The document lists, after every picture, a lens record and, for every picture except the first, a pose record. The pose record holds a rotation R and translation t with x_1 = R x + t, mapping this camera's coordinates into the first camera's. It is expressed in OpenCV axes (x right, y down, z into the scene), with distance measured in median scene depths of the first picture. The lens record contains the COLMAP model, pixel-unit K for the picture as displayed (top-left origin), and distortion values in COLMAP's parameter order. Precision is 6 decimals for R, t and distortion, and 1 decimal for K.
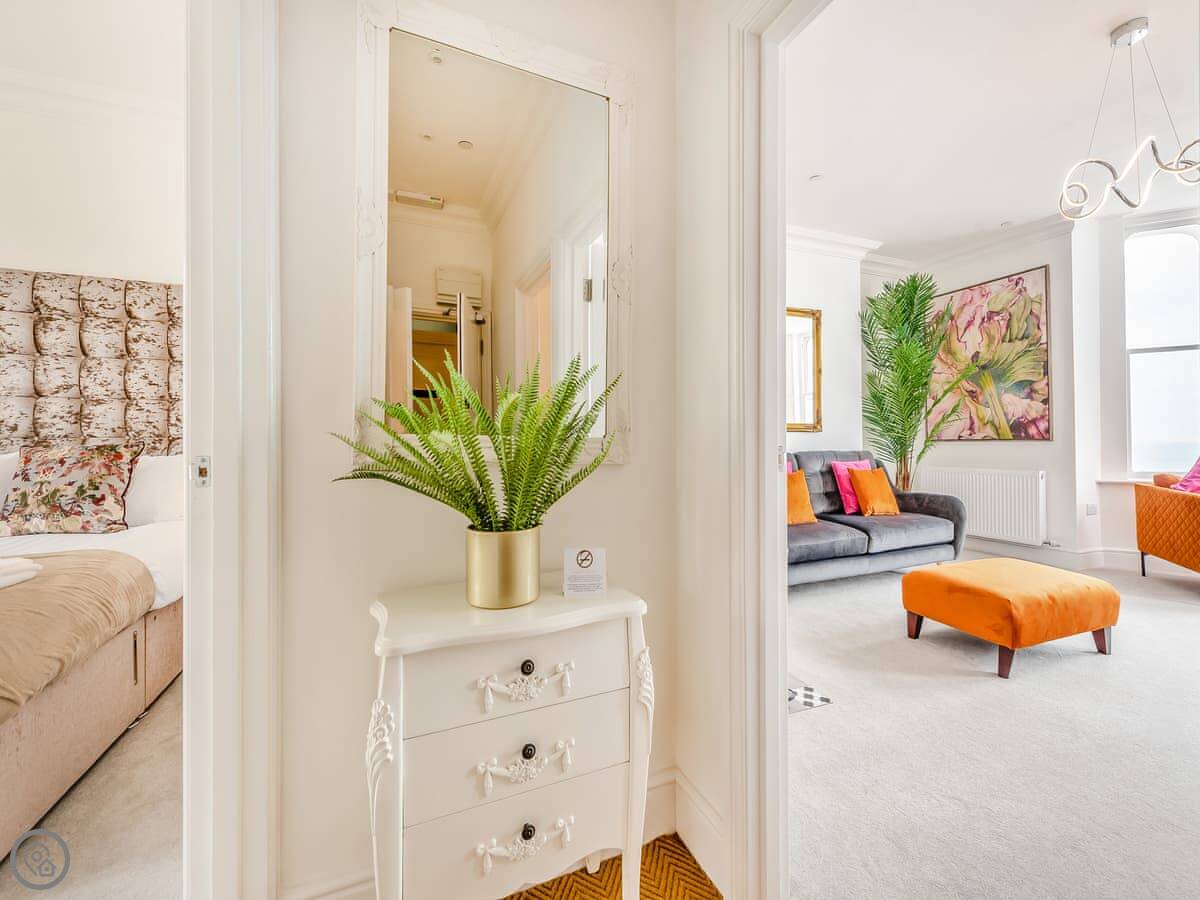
lens RADIAL K [[486.3, 0, 600.1], [0, 486.3, 440.3], [0, 0, 1]] dist [0.002083, -0.000058]
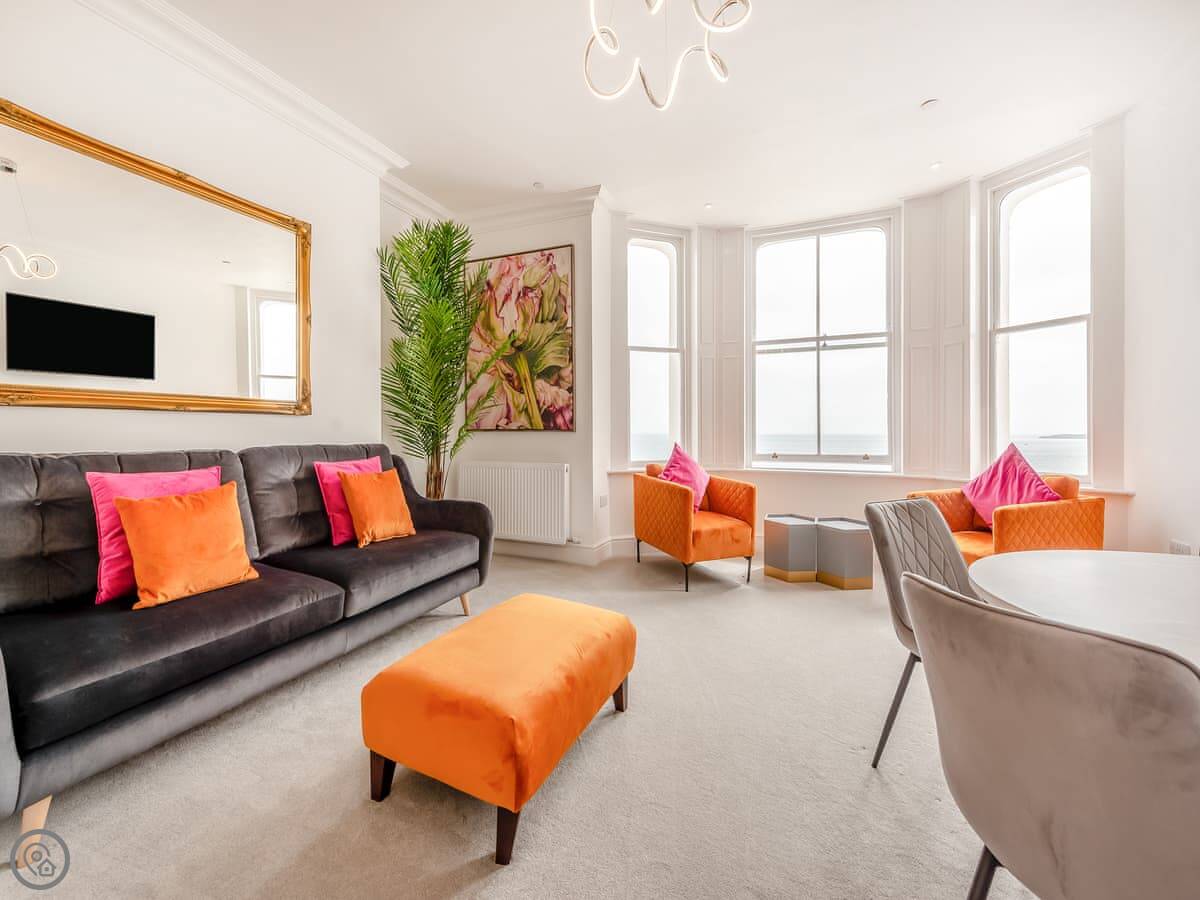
lens RADIAL K [[486.3, 0, 600.1], [0, 486.3, 440.3], [0, 0, 1]] dist [0.002083, -0.000058]
pose [[0.698865, -0.006894, 0.715220, 0.267861], [-0.007845, 0.999820, 0.017303, 0.001448], [-0.715210, -0.017703, 0.698685, 0.285294]]
